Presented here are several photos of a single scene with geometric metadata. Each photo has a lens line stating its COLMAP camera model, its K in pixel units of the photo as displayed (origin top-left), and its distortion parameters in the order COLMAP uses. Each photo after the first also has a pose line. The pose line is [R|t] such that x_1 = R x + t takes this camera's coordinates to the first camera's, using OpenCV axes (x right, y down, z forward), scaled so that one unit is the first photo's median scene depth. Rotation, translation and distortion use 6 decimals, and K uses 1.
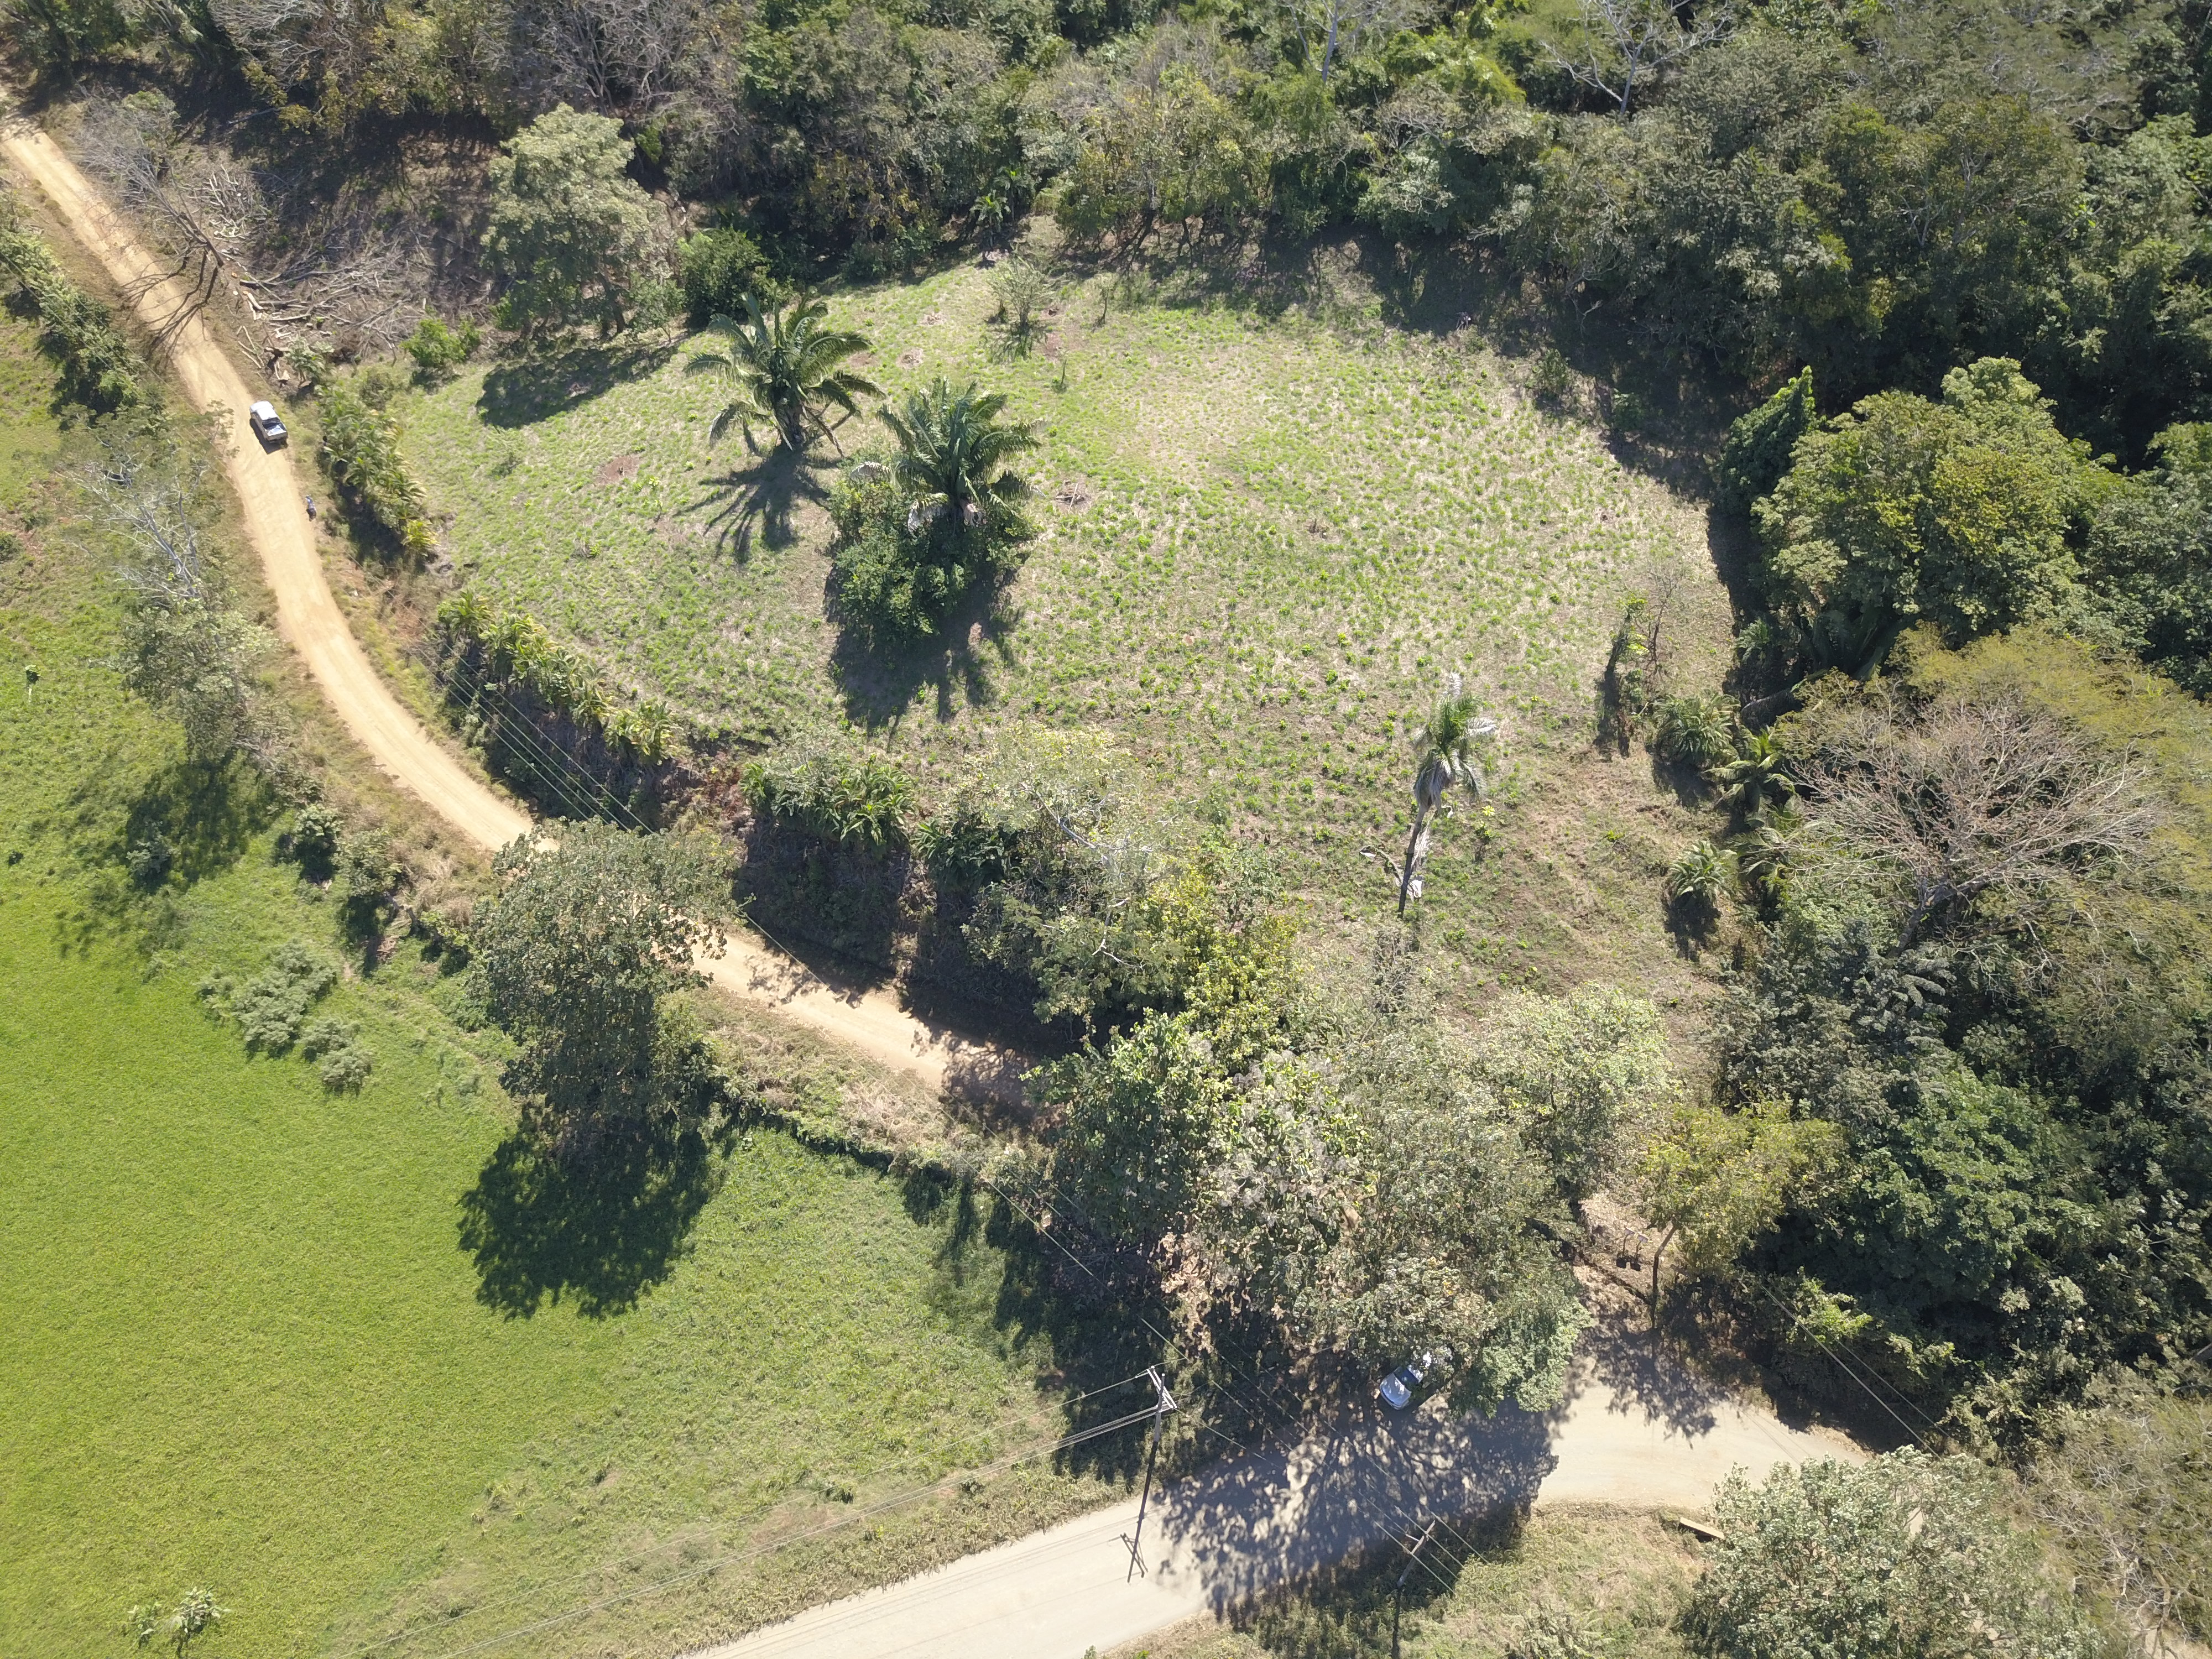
lens RADIAL K [[1690.3, 0, 1103.4], [0, 1690.3, 808.7], [0, 0, 1]] dist [-0.005842, 0.005955]
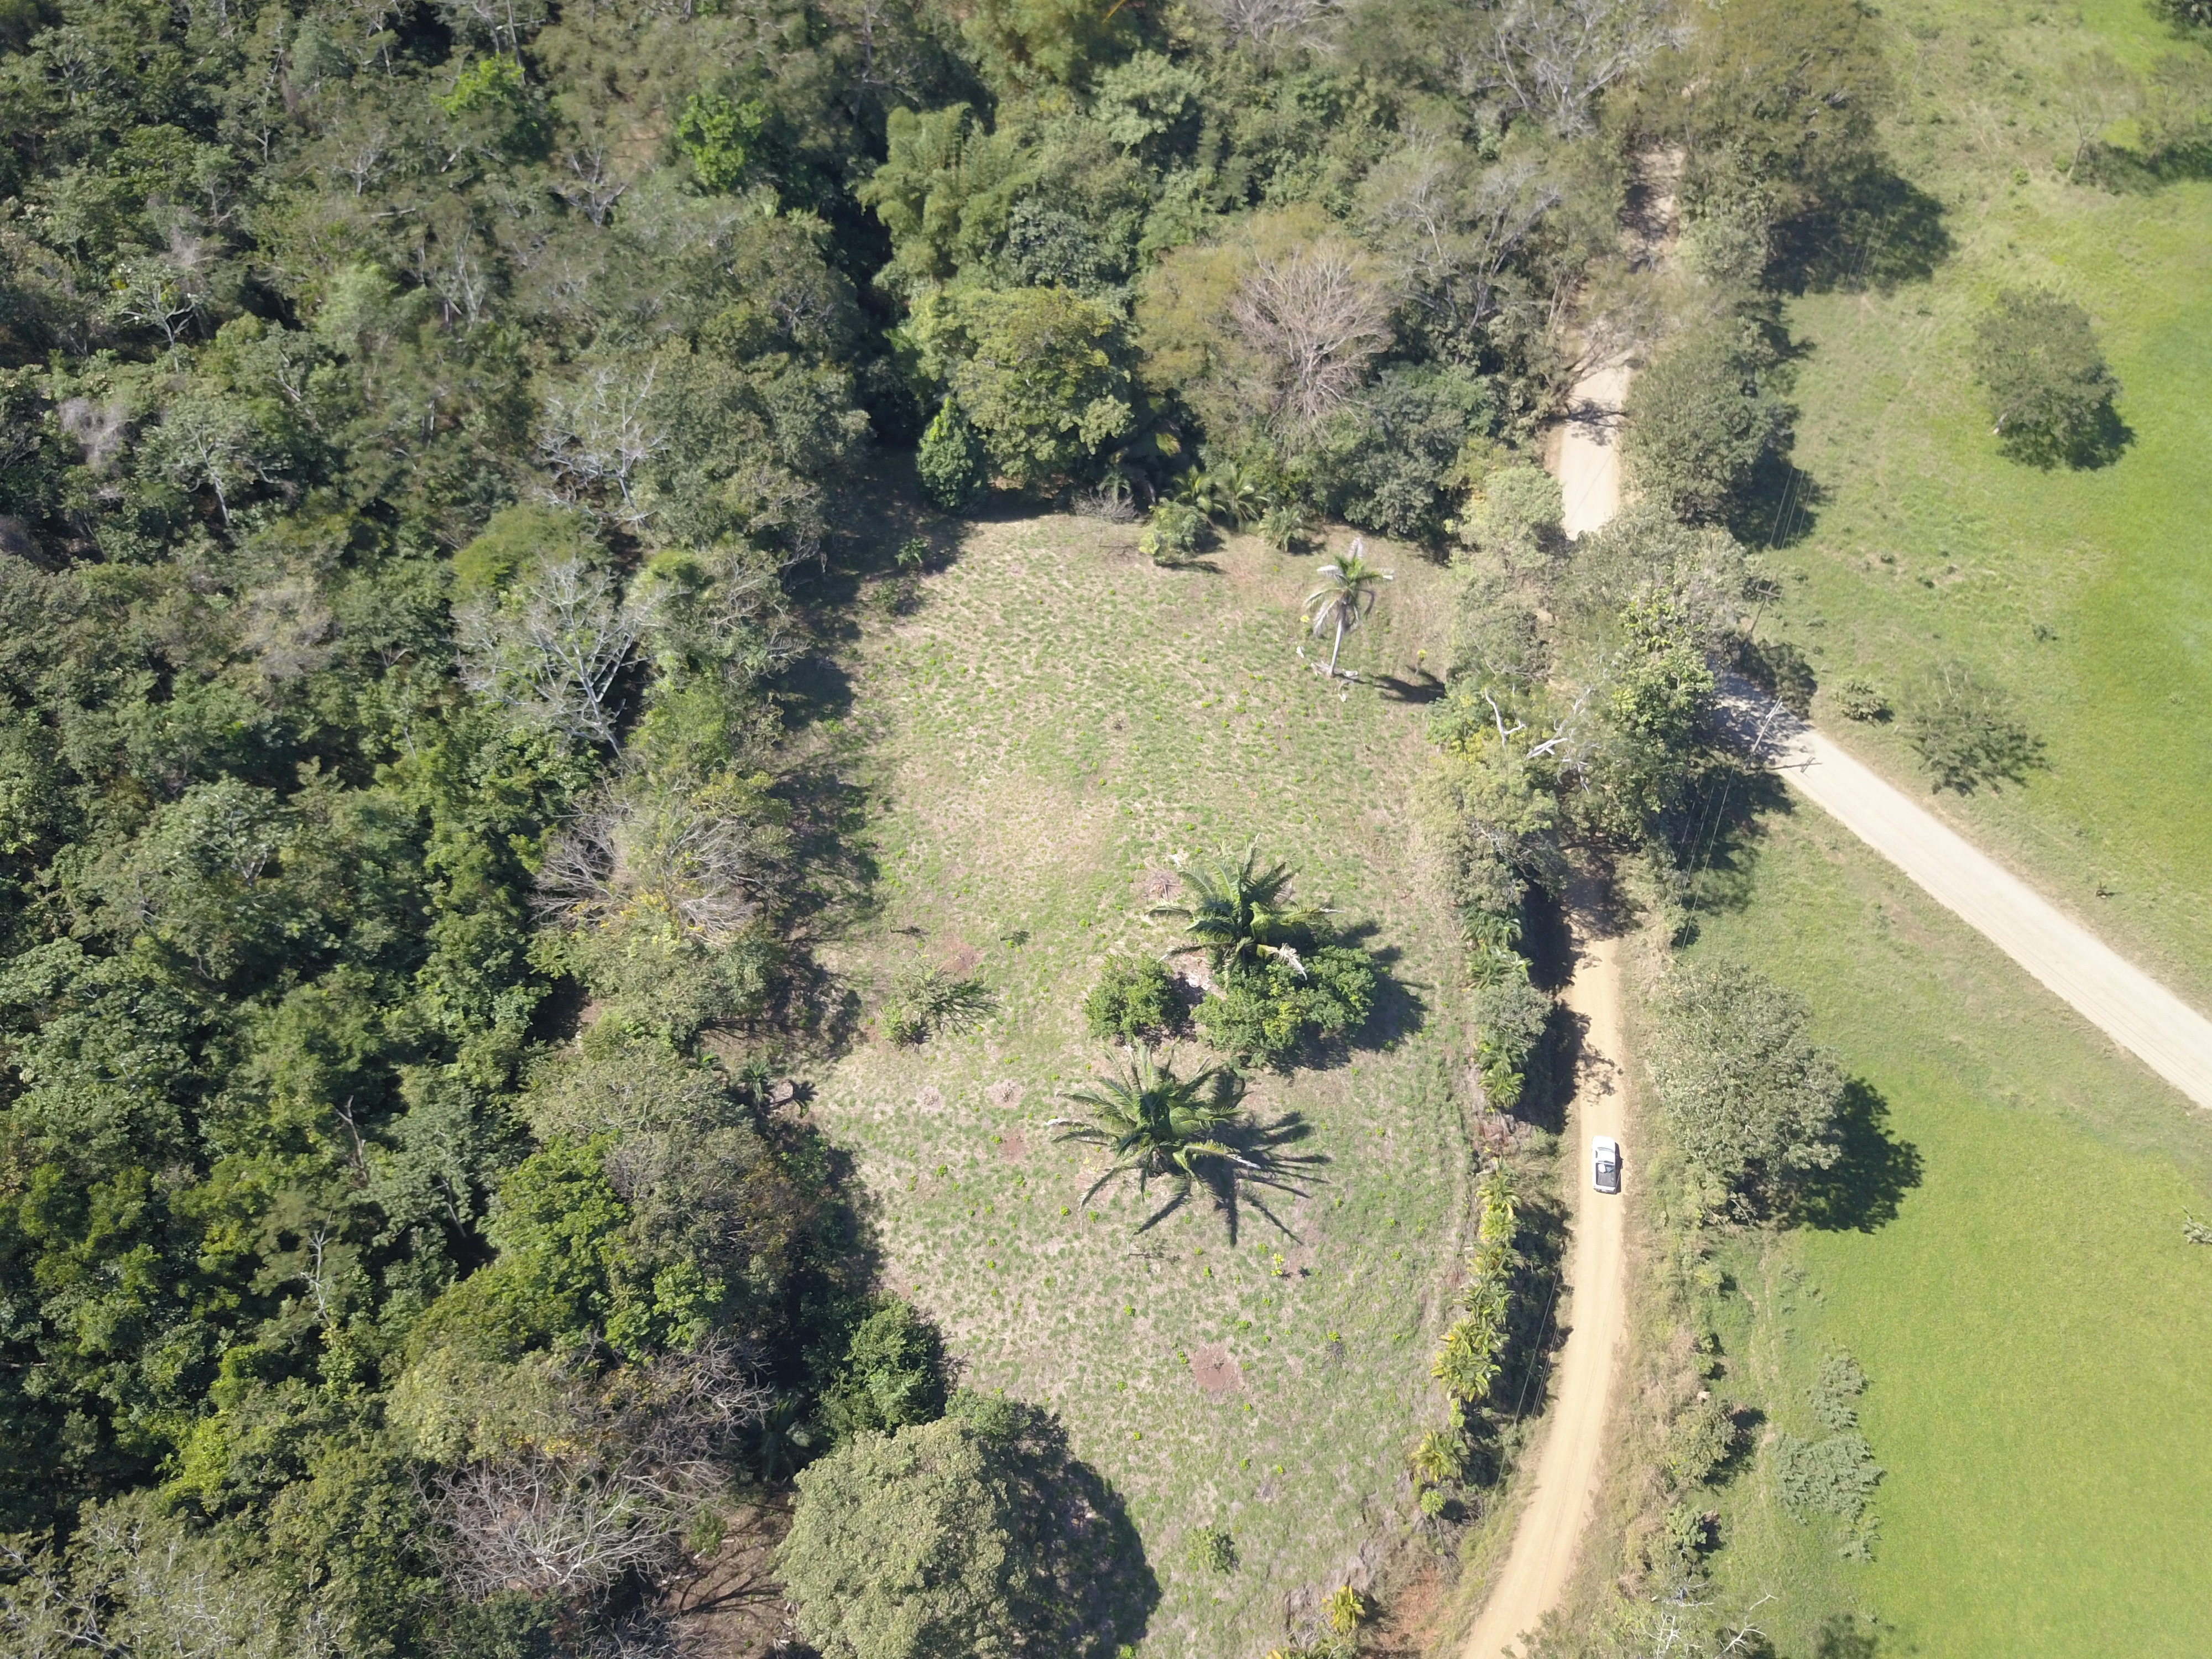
lens RADIAL K [[1690.3, 0, 1088.9], [0, 1690.3, 787.0], [0, 0, 1]] dist [-0.005842, 0.005955]
pose [[-0.313638, -0.761736, 0.566913, -0.596320], [0.744679, 0.173108, 0.644583, -0.974418], [-0.589139, 0.624333, 0.512955, 0.441608]]
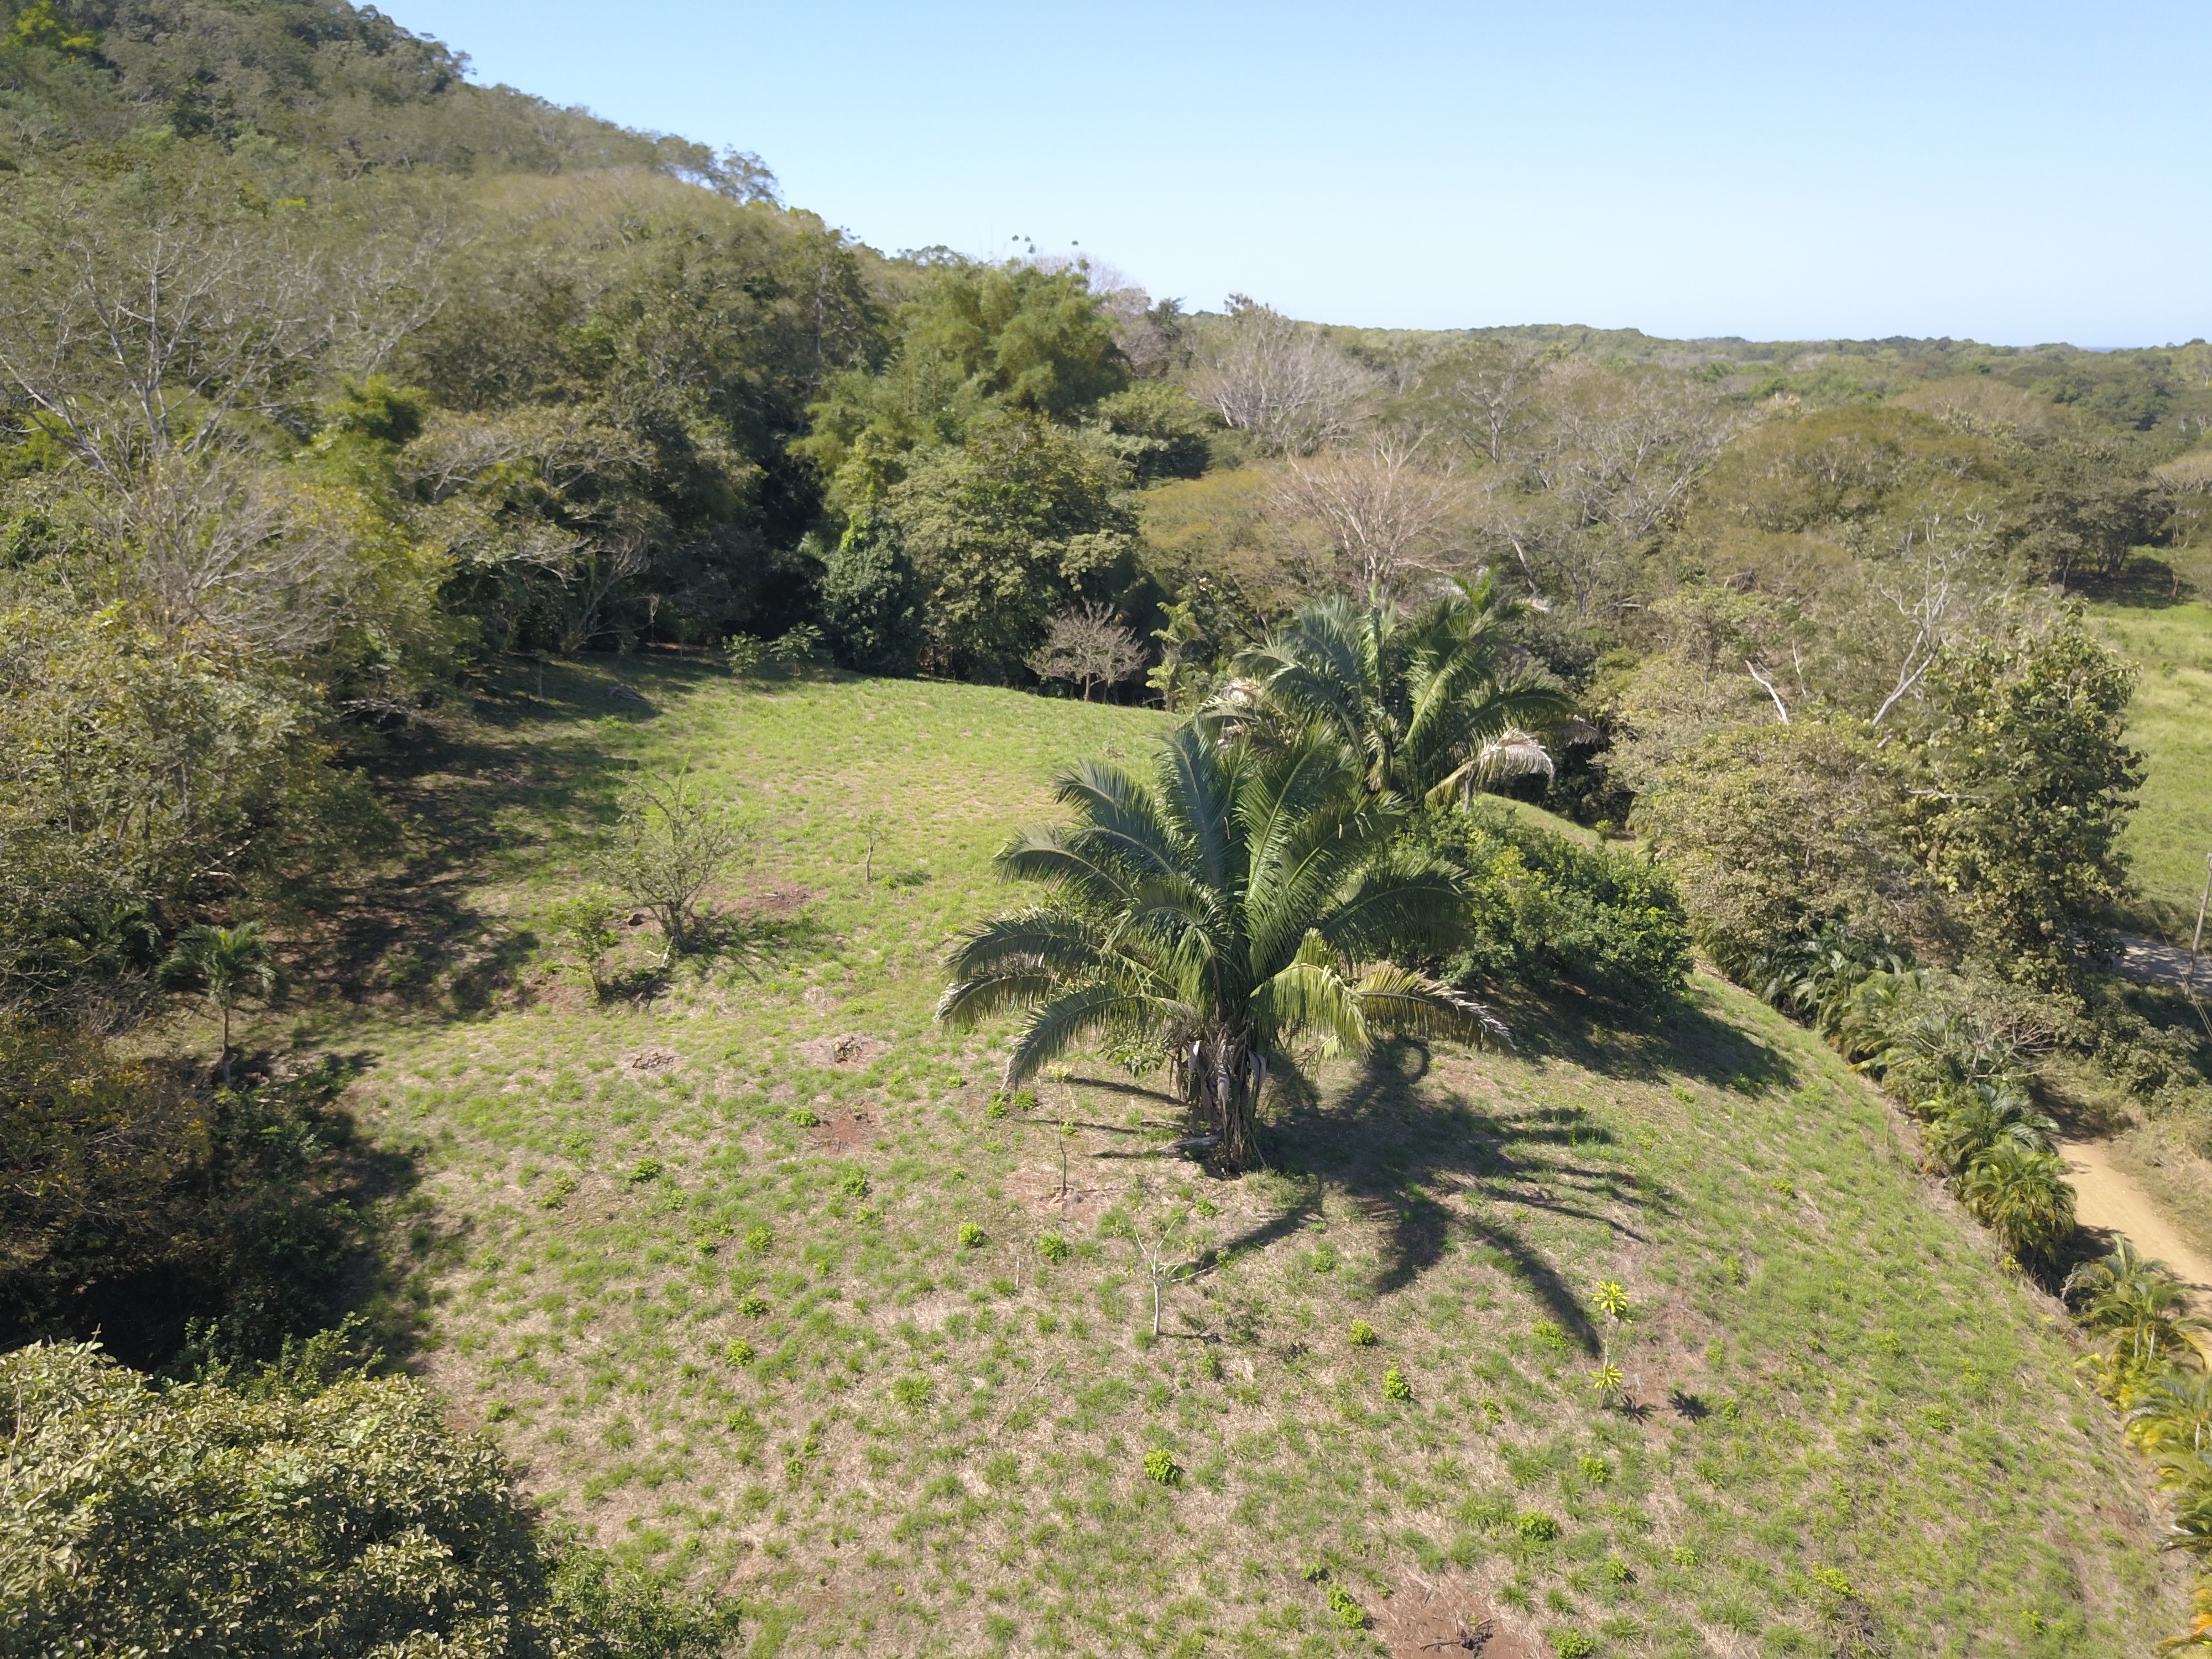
lens RADIAL K [[1690.3, 0, 1089.3], [0, 1690.3, 833.8], [0, 0, 1]] dist [-0.005842, 0.005955]
pose [[-0.313296, -0.288994, 0.904615, -0.516123], [0.740416, 0.522160, 0.423242, -0.463070], [-0.594668, 0.802391, 0.050385, 1.029713]]
